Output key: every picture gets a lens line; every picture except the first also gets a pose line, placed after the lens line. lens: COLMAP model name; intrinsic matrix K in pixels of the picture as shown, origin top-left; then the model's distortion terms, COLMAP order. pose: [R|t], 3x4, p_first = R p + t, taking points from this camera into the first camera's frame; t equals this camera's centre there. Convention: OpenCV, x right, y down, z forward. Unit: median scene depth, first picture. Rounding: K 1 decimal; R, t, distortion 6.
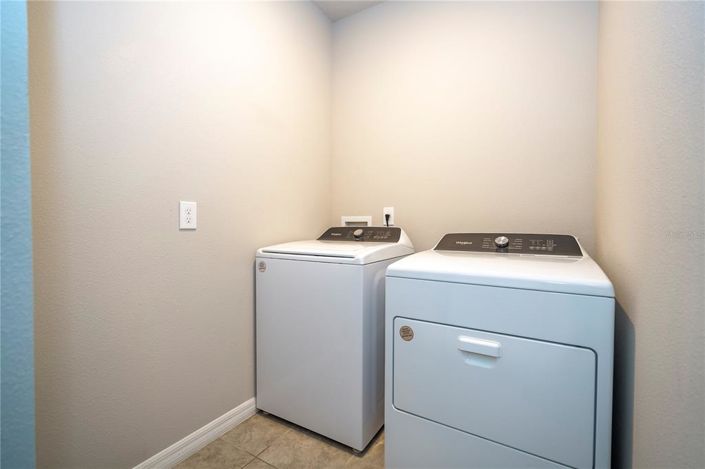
lens RADIAL K [[318.1, 0, 356.6], [0, 318.1, 232.2], [0, 0, 1]] dist [0.000490, 0.000142]
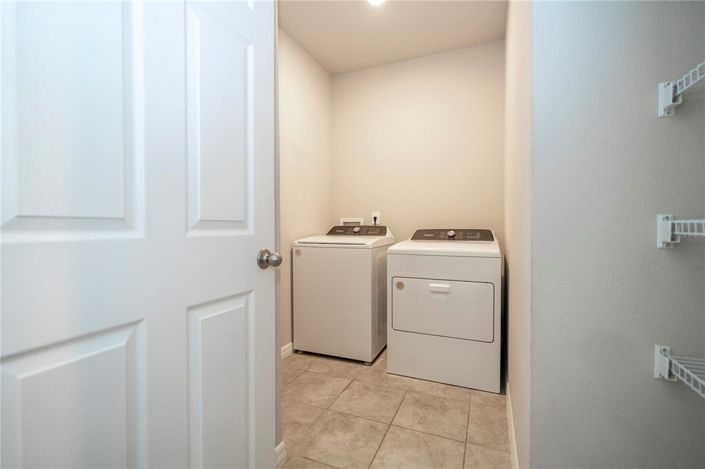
lens RADIAL K [[318.1, 0, 356.6], [0, 318.1, 232.2], [0, 0, 1]] dist [0.000490, 0.000142]
pose [[0.990552, -0.009566, 0.136805, -0.246285], [0.009075, 0.999950, 0.004217, 0.009315], [-0.136838, -0.002936, 0.990589, -0.547855]]
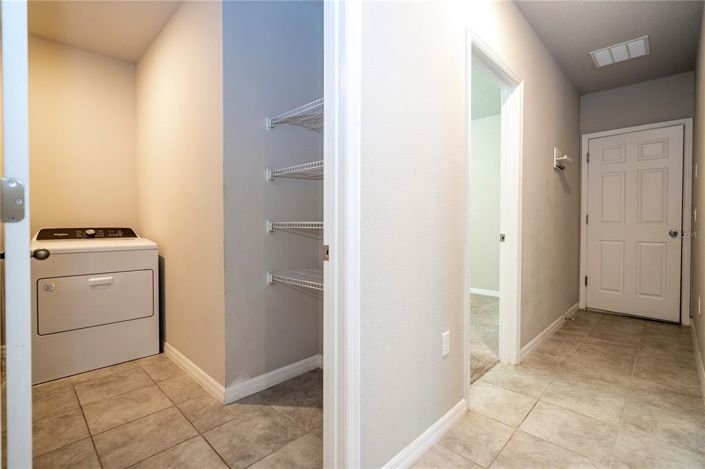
lens RADIAL K [[318.1, 0, 356.6], [0, 318.1, 232.2], [0, 0, 1]] dist [0.000490, 0.000142]
pose [[0.234748, -0.028301, 0.971644, -0.833641], [0.018725, 0.999522, 0.024589, 0.013046], [-0.971876, 0.012422, 0.235166, -0.753935]]
